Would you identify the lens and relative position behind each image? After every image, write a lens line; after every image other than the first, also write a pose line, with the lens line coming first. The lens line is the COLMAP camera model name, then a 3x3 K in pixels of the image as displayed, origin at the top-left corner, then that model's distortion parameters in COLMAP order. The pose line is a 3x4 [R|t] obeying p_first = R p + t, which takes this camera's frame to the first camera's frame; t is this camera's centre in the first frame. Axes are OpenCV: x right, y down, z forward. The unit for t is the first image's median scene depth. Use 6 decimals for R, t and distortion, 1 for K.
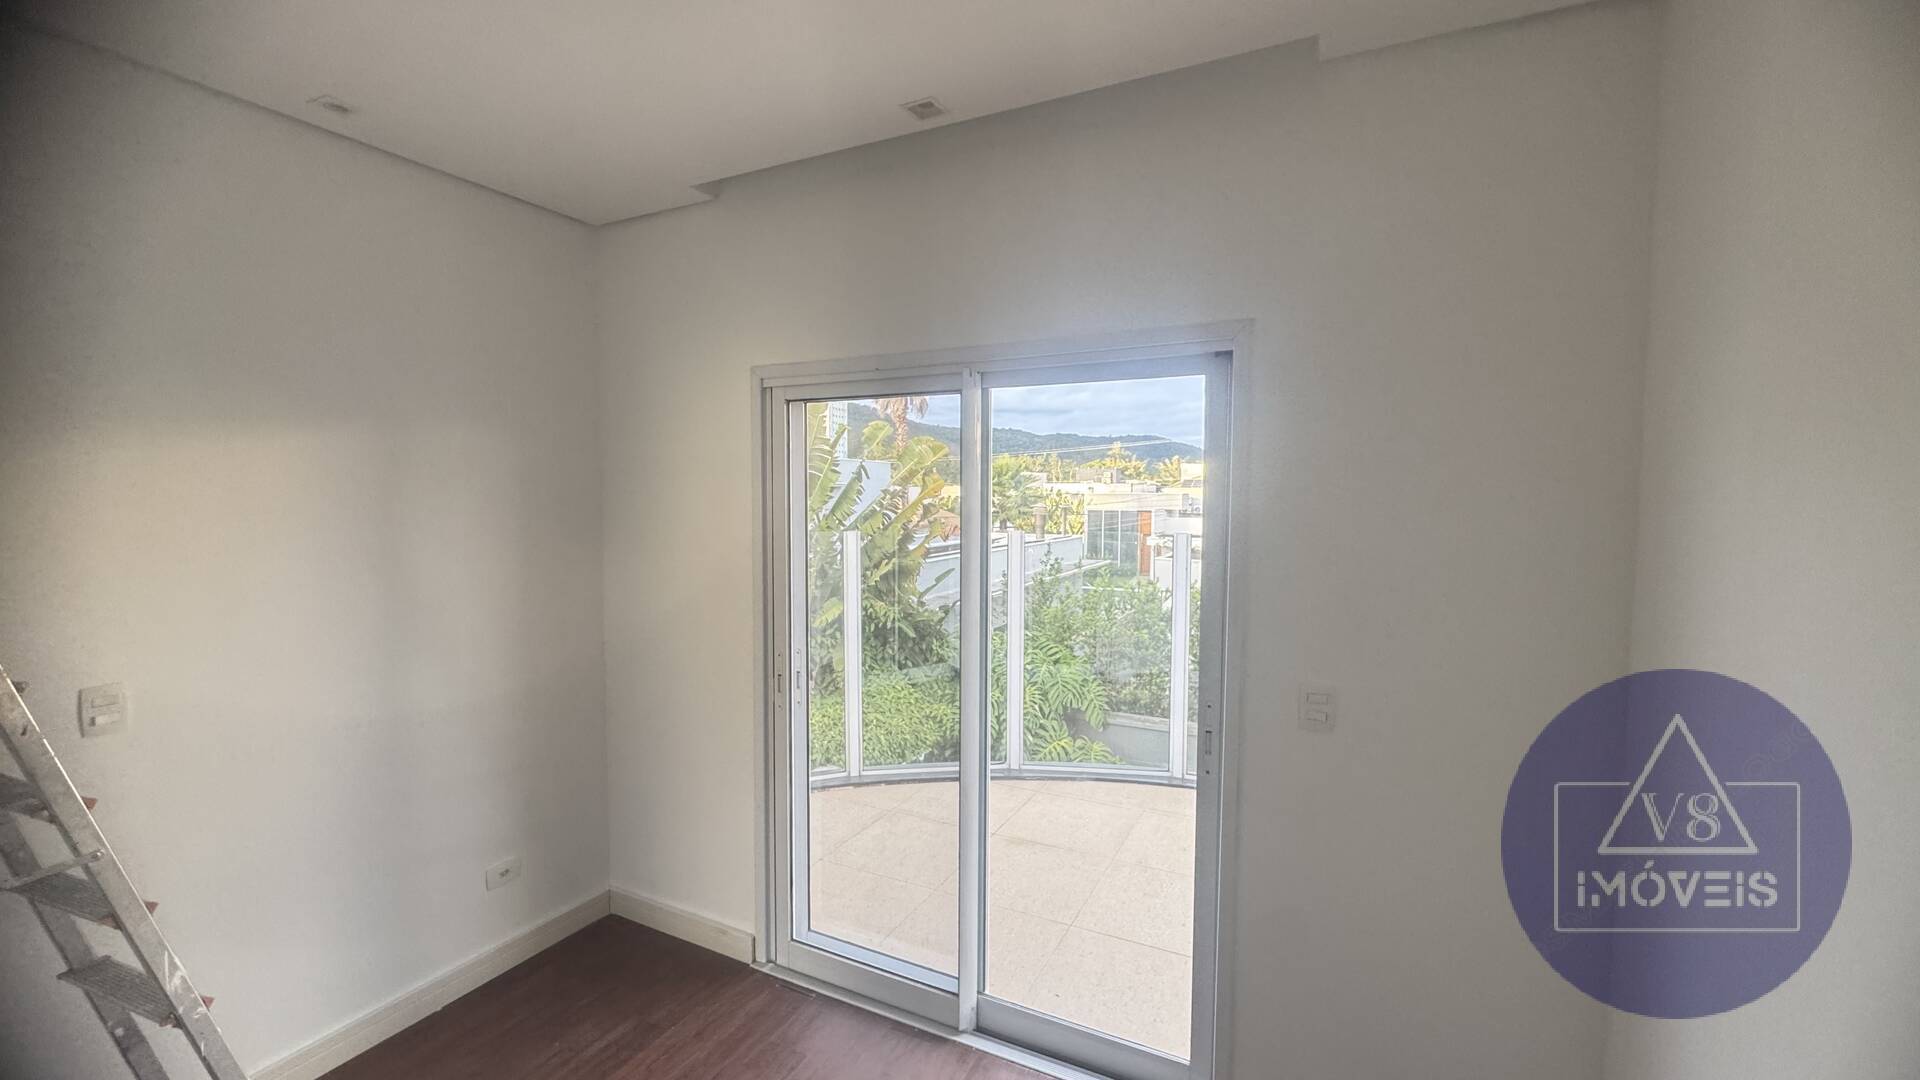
lens RADIAL K [[764.8, 0, 960.5], [0, 764.8, 536.1], [0, 0, 1]] dist [0.000954, -0.000962]
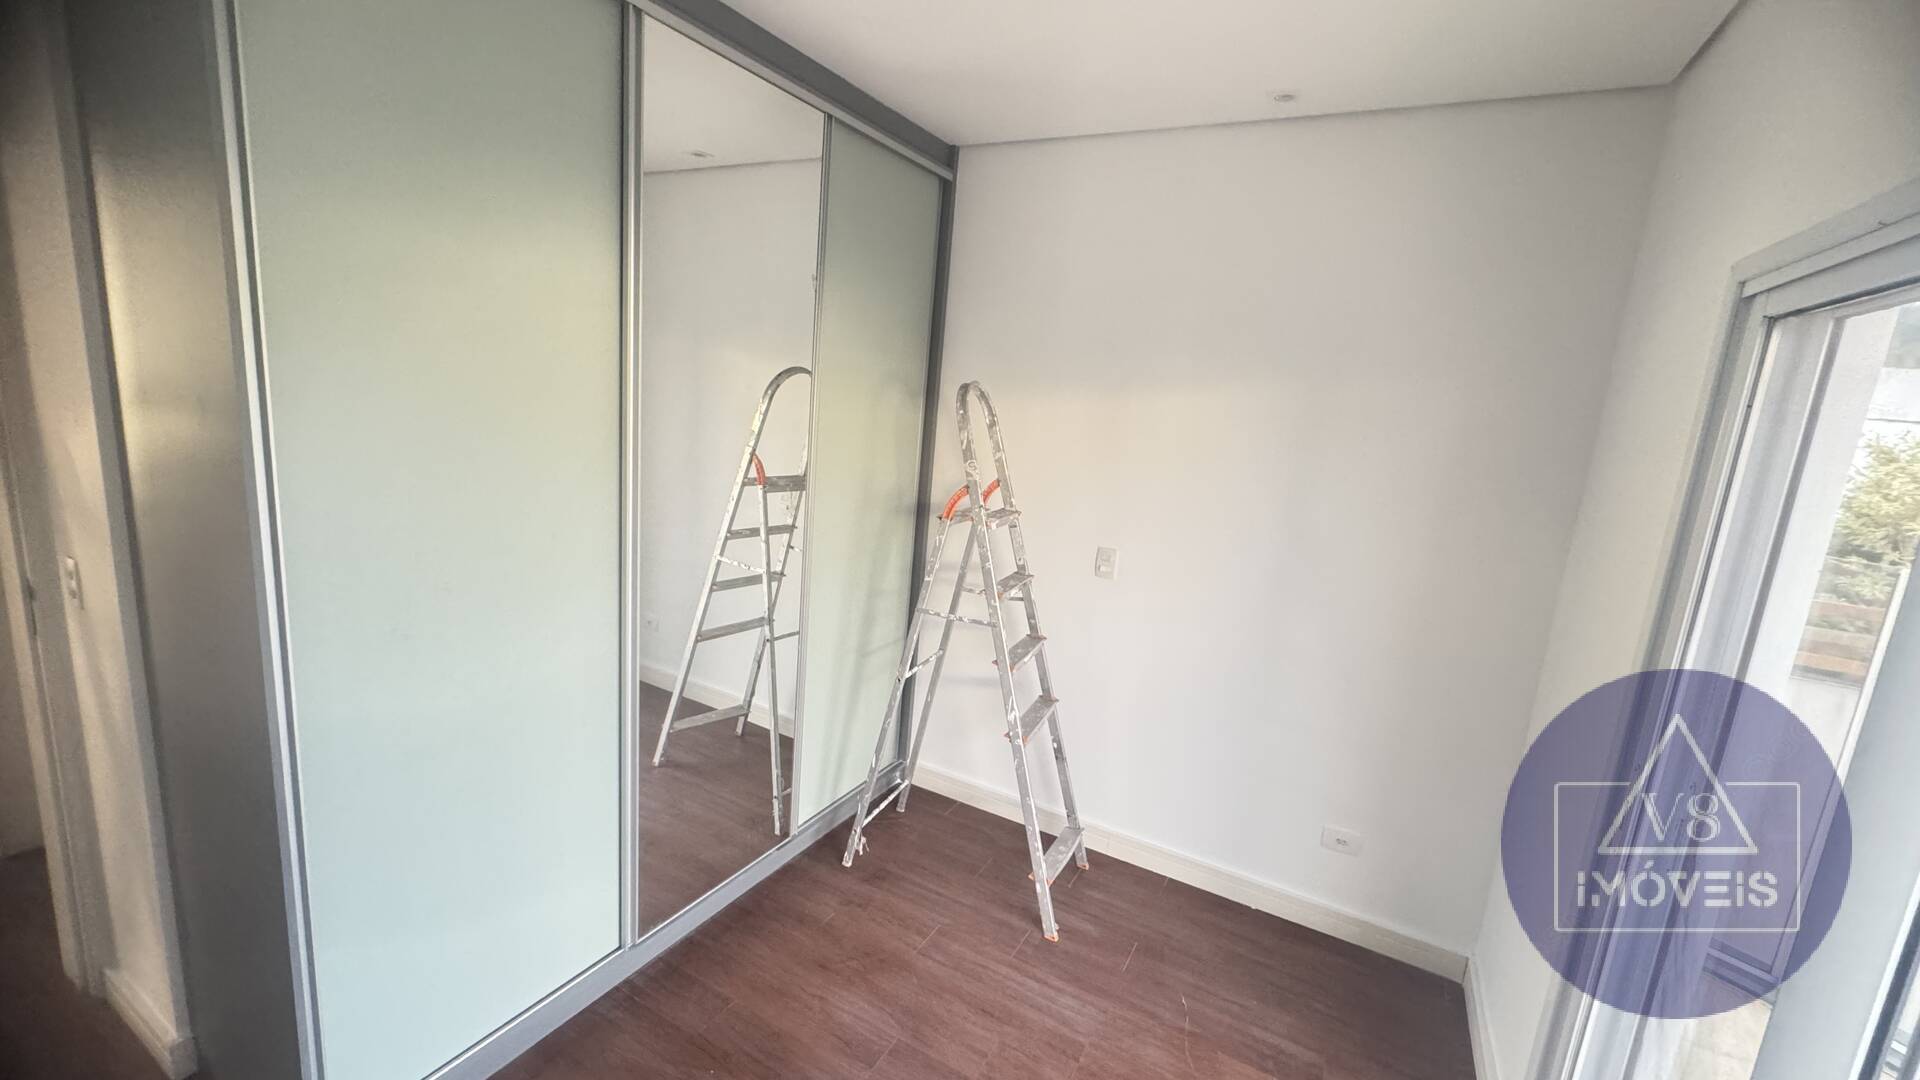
lens RADIAL K [[764.8, 0, 960.9], [0, 764.8, 536.2], [0, 0, 1]] dist [0.000954, -0.000962]
pose [[-0.039139, 0.178219, -0.983212, 0.325794], [-0.136699, 0.973760, 0.181947, -0.054258], [0.989839, 0.141525, -0.013750, 0.486557]]
